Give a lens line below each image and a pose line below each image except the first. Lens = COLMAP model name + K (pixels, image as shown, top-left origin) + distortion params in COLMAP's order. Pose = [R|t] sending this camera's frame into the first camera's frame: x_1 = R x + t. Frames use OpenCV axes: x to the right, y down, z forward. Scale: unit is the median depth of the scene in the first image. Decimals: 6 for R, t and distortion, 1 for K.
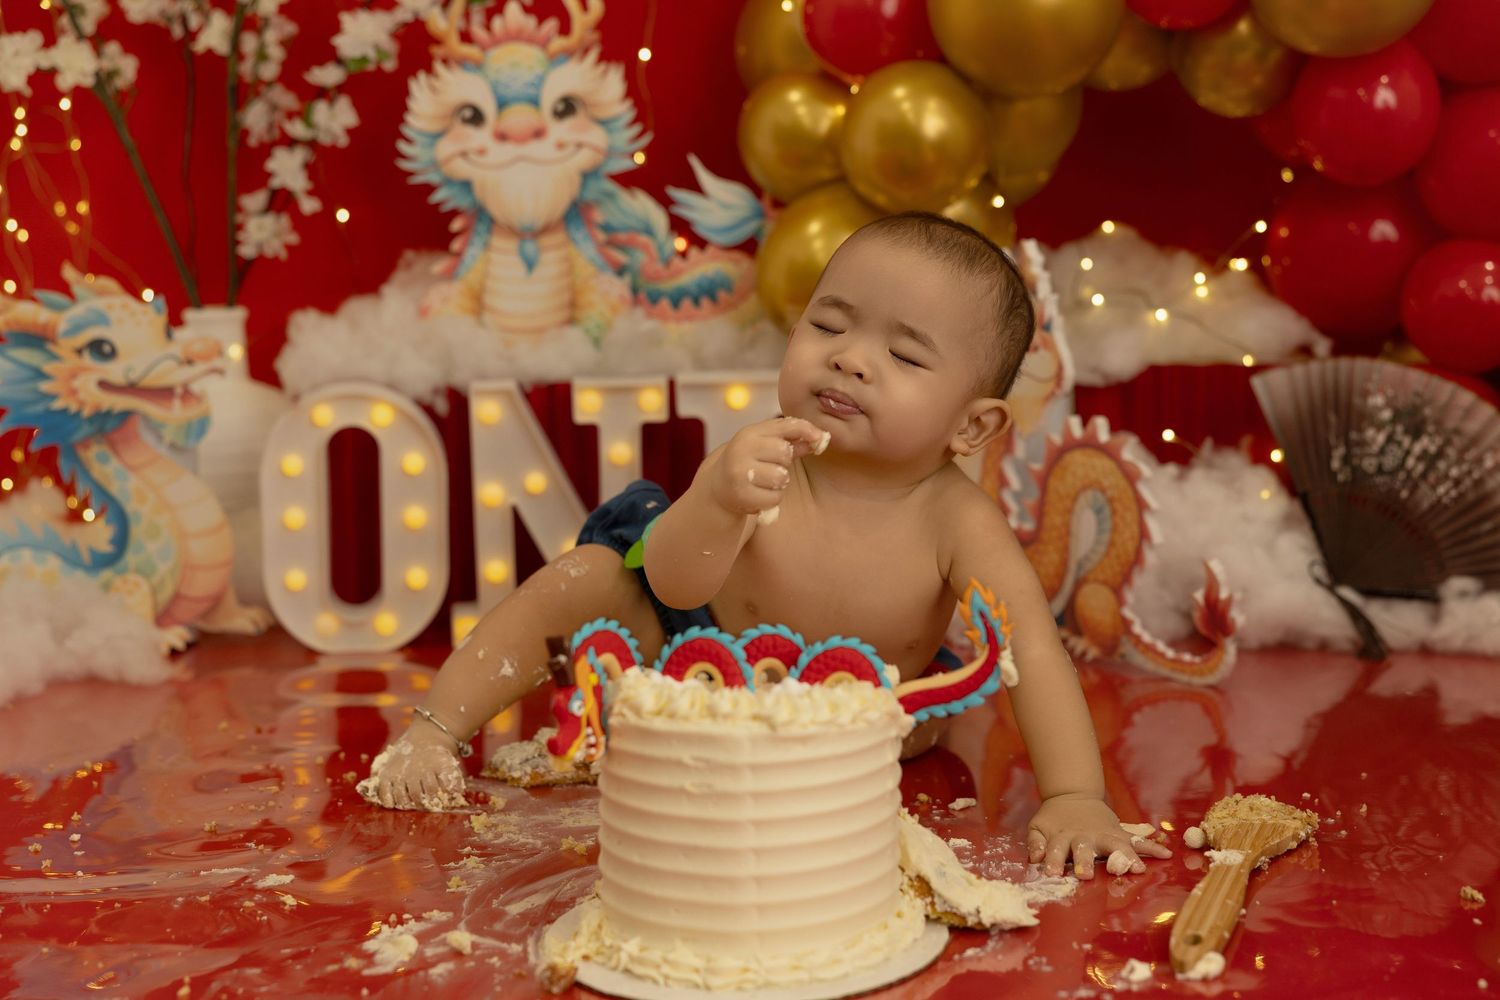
lens RADIAL K [[2597.3, 0, 724.6], [0, 2597.3, 500.3], [0, 0, 1]] dist [0.032539, 0.052970]
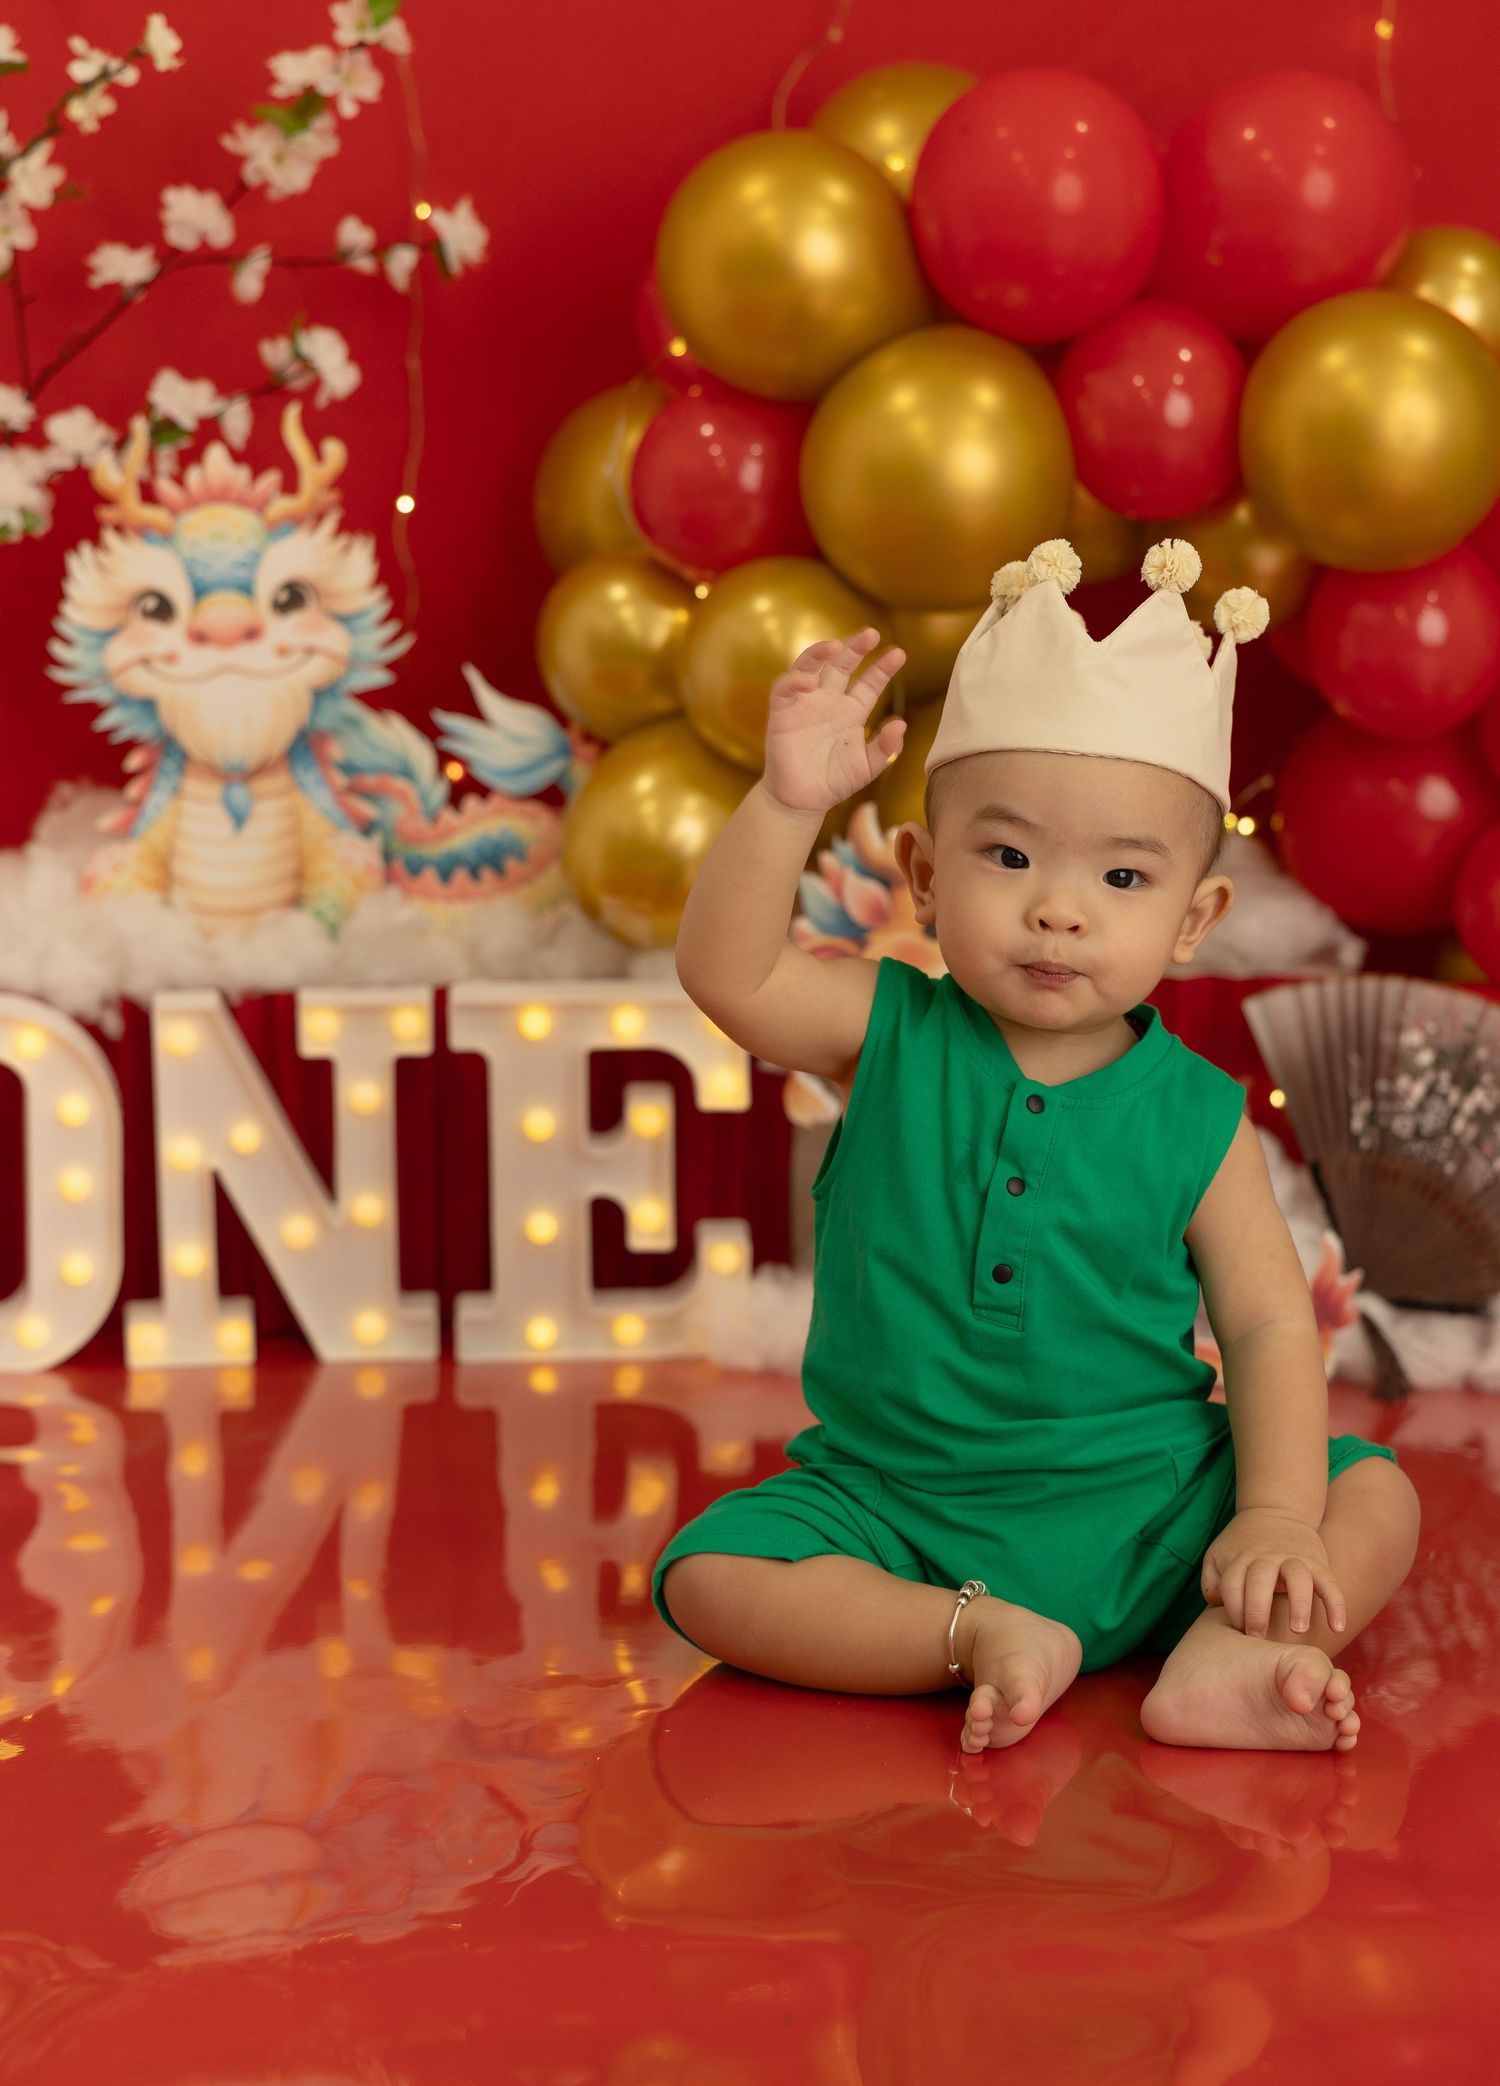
lens RADIAL K [[4486.8, 0, 713.5], [0, 4486.8, 1090.2], [0, 0, 1]] dist [0.017400, 0.265758]
pose [[0.999270, 0.008537, 0.037241, 0.009151], [-0.009751, 0.999423, 0.032531, -0.058325], [-0.036941, -0.032870, 0.998777, -0.223004]]
